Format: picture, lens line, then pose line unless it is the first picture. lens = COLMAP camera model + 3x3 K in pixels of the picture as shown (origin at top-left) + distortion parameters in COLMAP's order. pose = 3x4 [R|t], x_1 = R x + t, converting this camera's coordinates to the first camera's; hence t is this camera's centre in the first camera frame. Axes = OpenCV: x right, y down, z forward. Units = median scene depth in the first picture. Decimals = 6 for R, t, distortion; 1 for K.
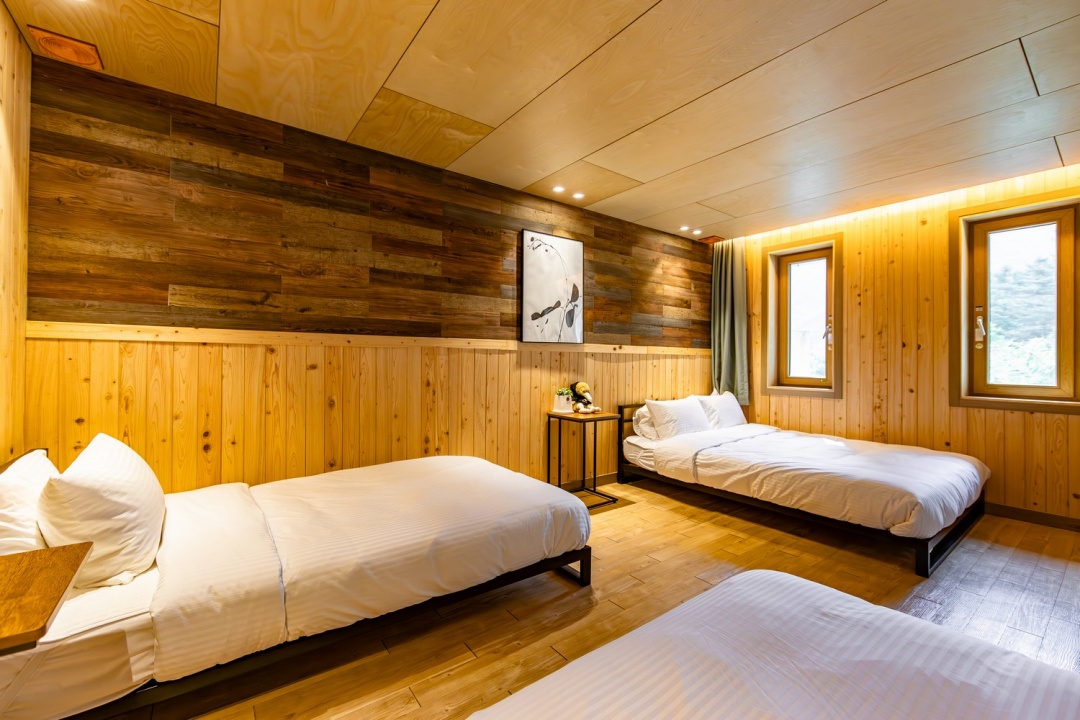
lens RADIAL K [[437.9, 0, 536.1], [0, 437.9, 355.5], [0, 0, 1]] dist [-0.001426, -0.000107]
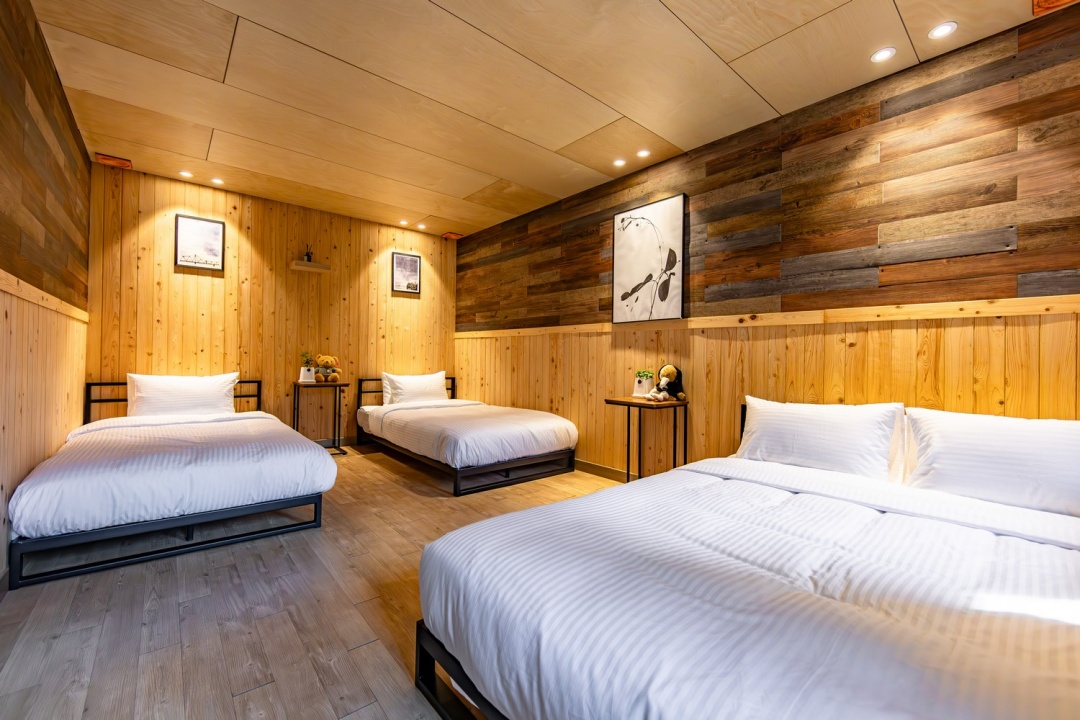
lens RADIAL K [[437.9, 0, 536.1], [0, 437.9, 355.5], [0, 0, 1]] dist [-0.001426, -0.000107]
pose [[0.073729, -0.015824, -0.997153, 0.981196], [-0.011499, 0.999794, -0.016716, 0.064169], [0.997212, 0.012699, 0.073531, 0.737645]]
